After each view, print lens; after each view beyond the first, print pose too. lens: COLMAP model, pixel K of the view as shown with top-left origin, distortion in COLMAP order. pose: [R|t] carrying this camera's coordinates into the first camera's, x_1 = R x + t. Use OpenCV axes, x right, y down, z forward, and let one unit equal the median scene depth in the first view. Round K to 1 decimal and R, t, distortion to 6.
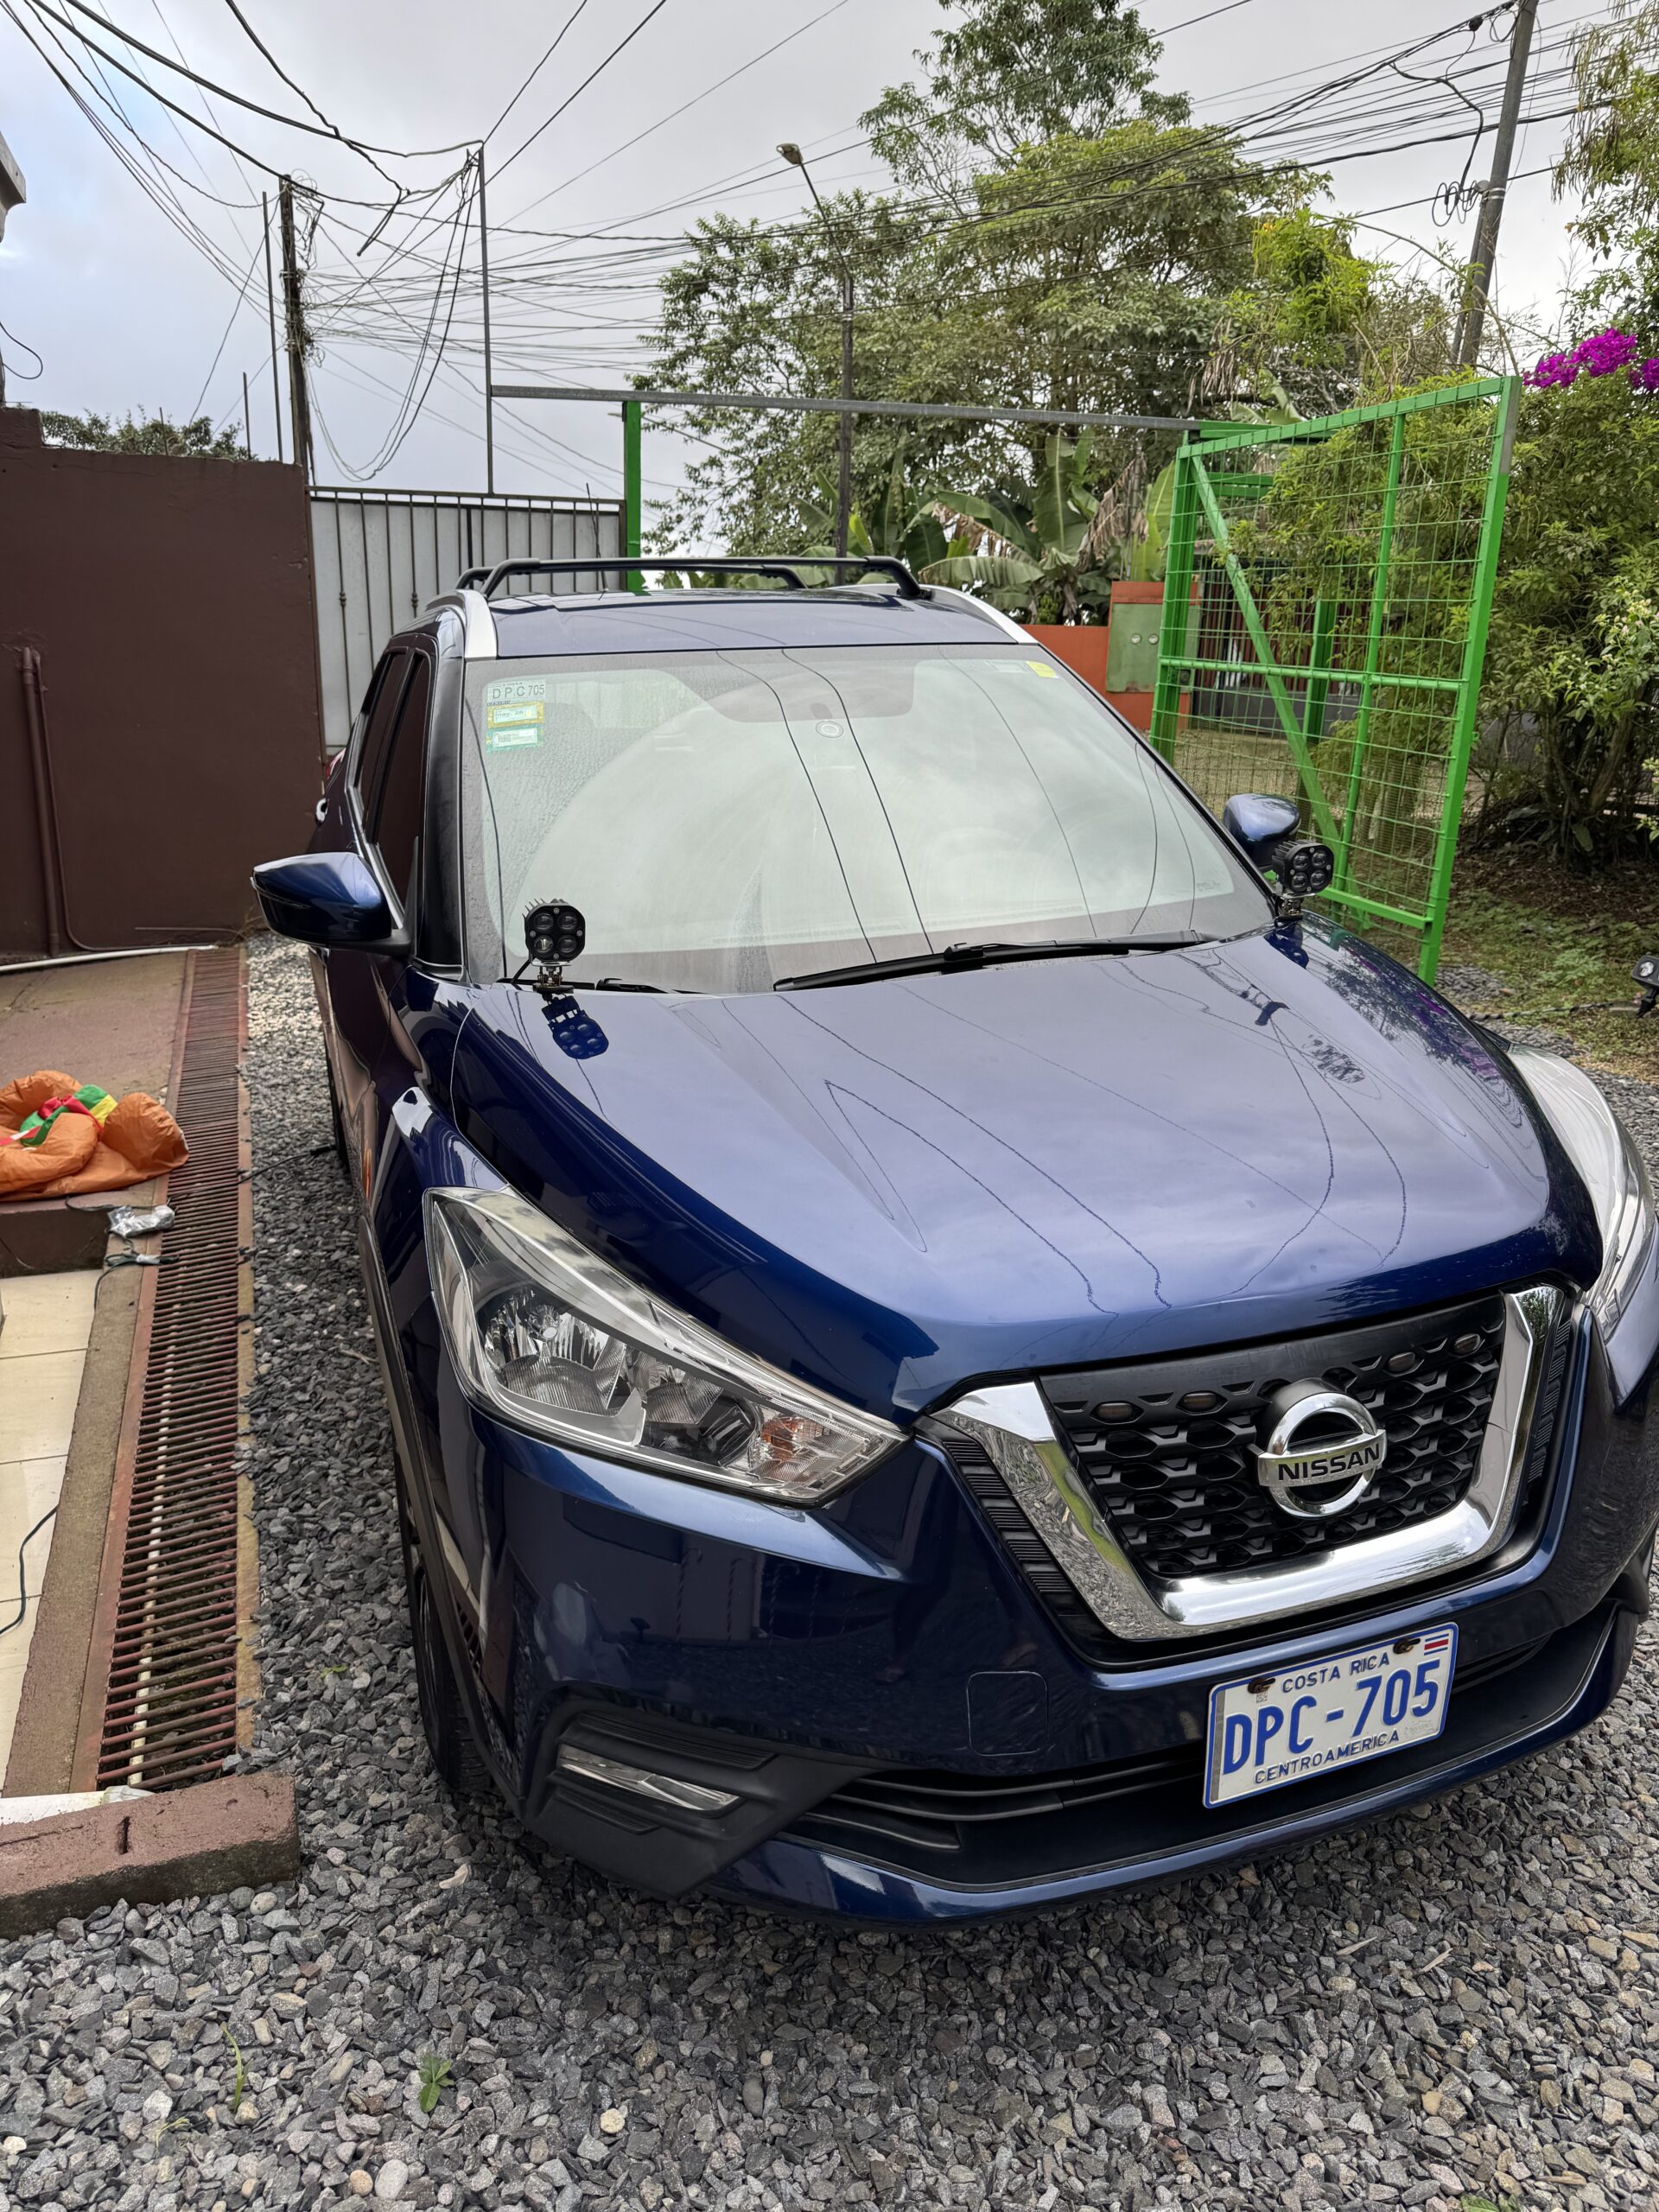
lens RADIAL K [[1553.9, 0, 830.9], [0, 1553.9, 1101.6], [0, 0, 1]] dist [0.006112, 0.001674]
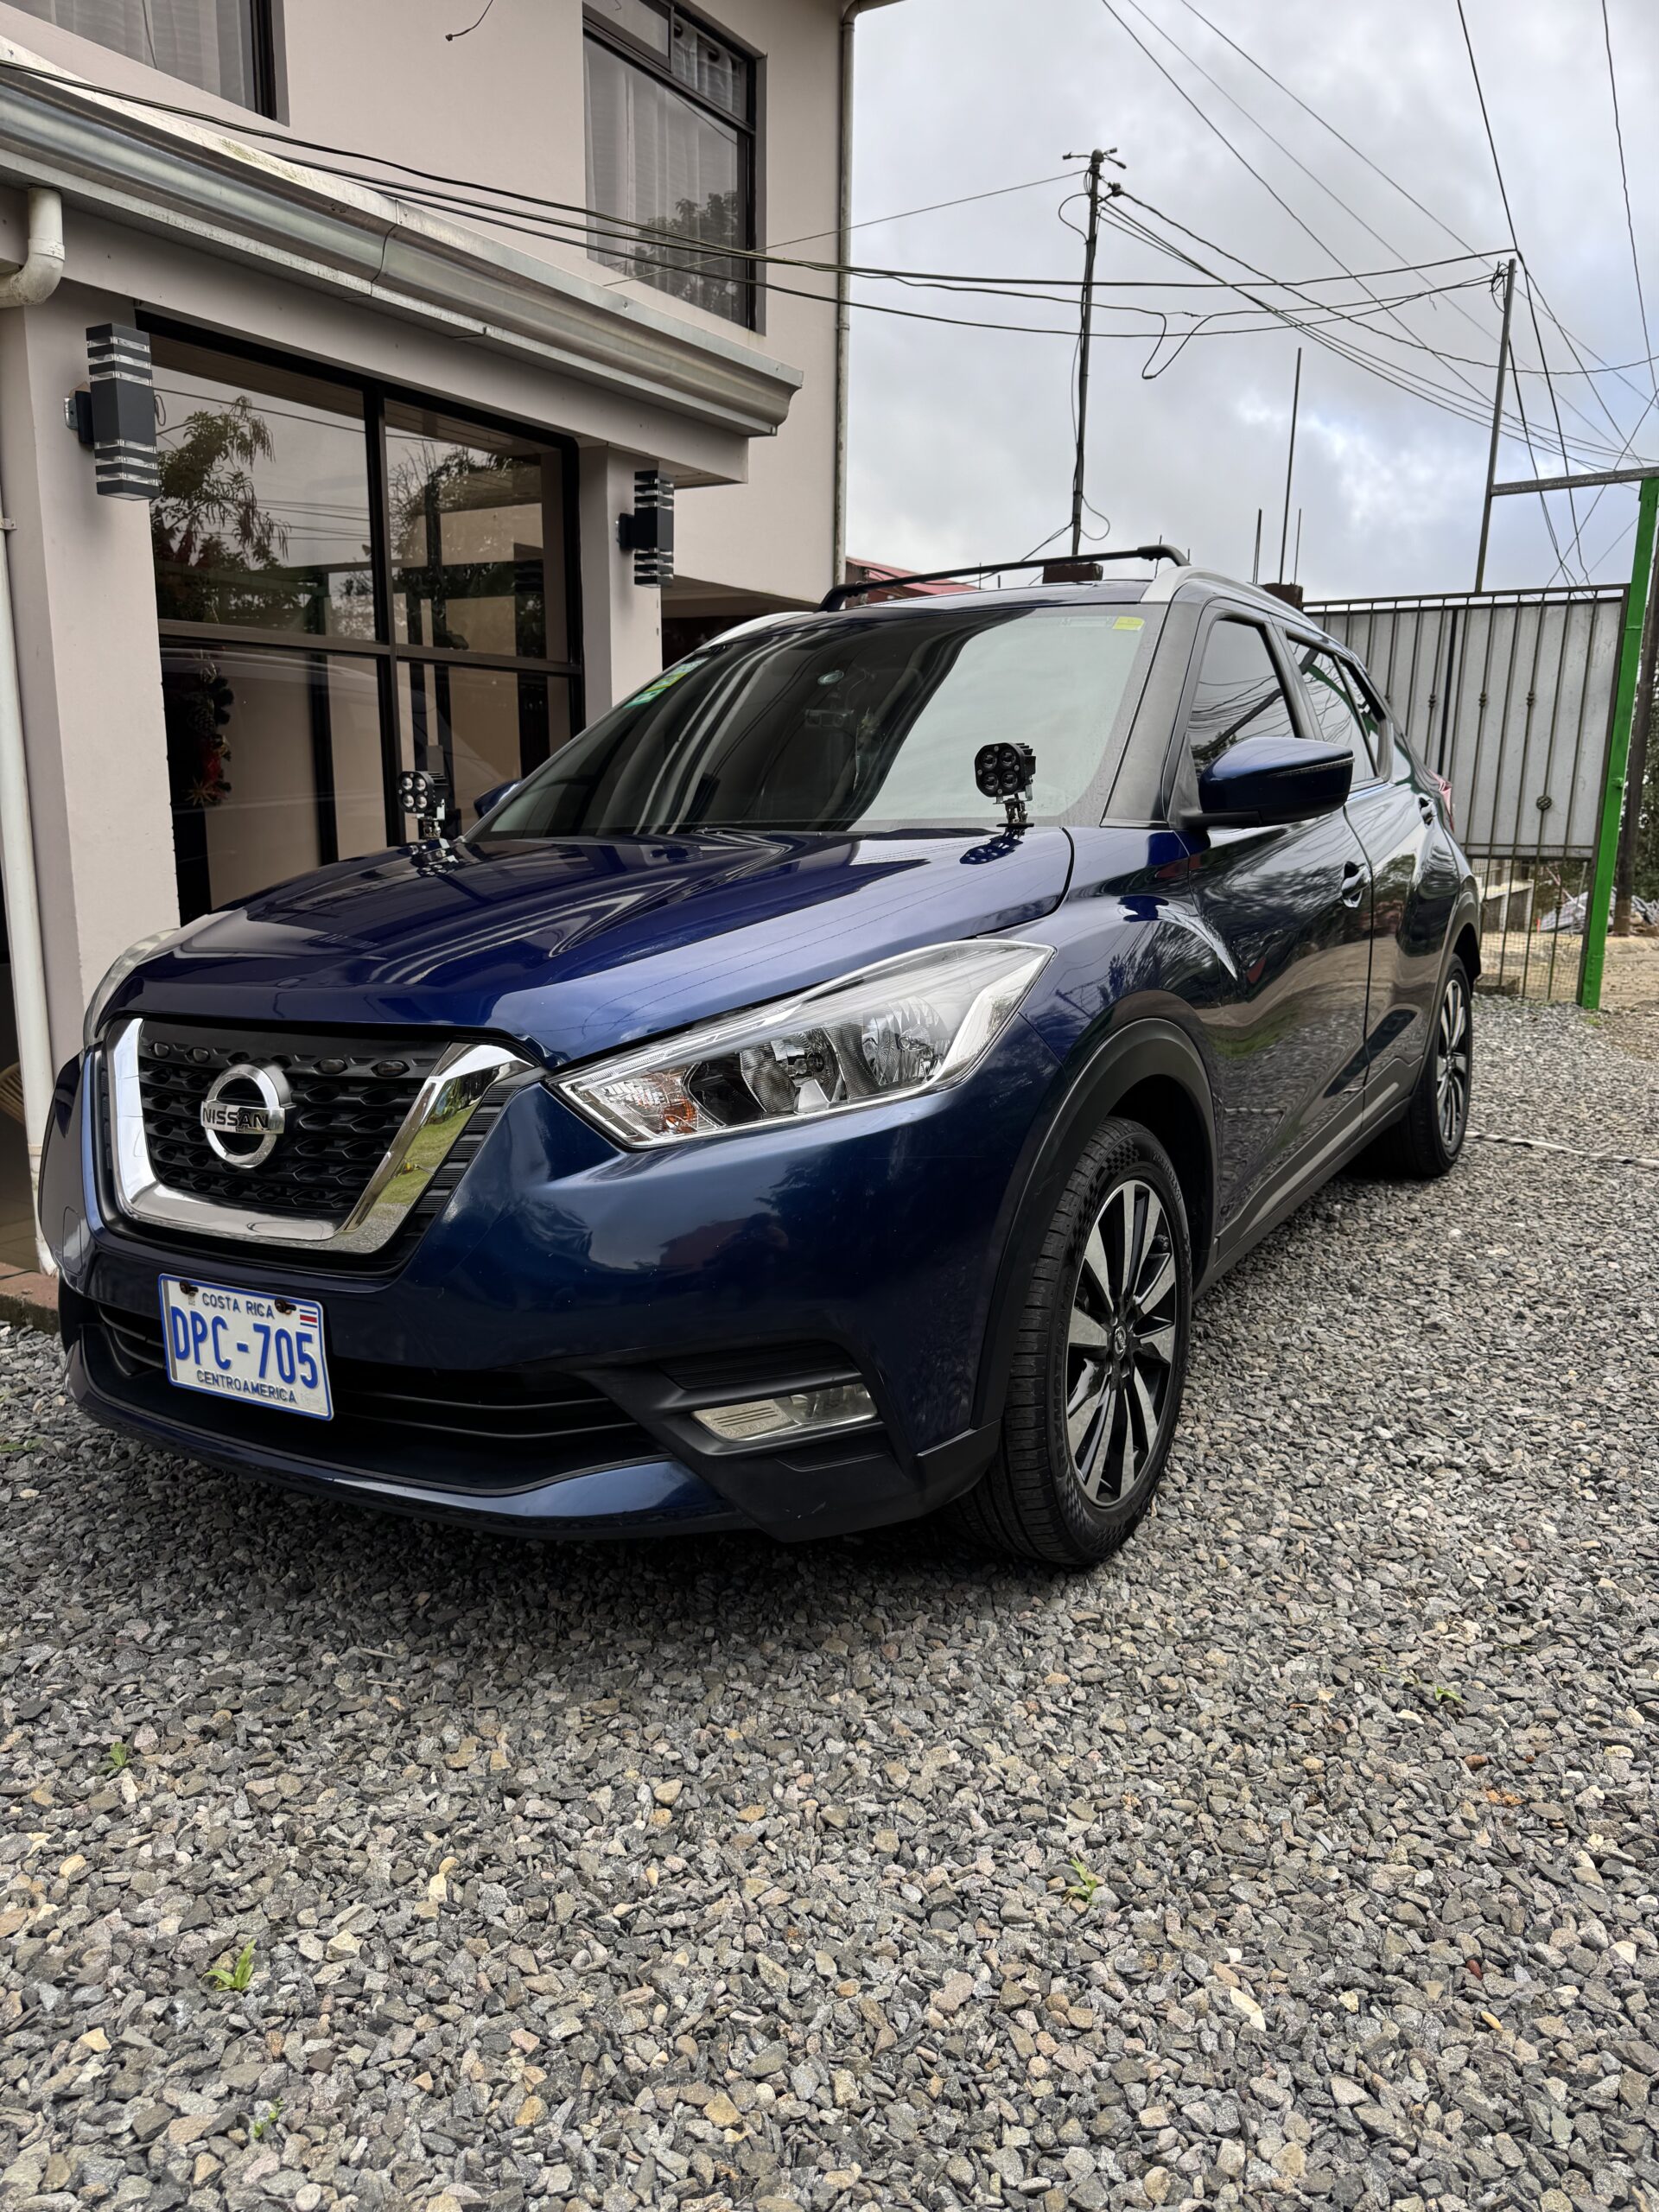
lens RADIAL K [[1553.9, 0, 828.3], [0, 1553.9, 1107.5], [0, 0, 1]] dist [0.006112, 0.001674]
pose [[0.647015, 0.138937, -0.749712, 1.450534], [-0.219728, 0.975521, -0.008846, 0.126795], [0.730131, 0.170456, 0.661705, 0.502884]]
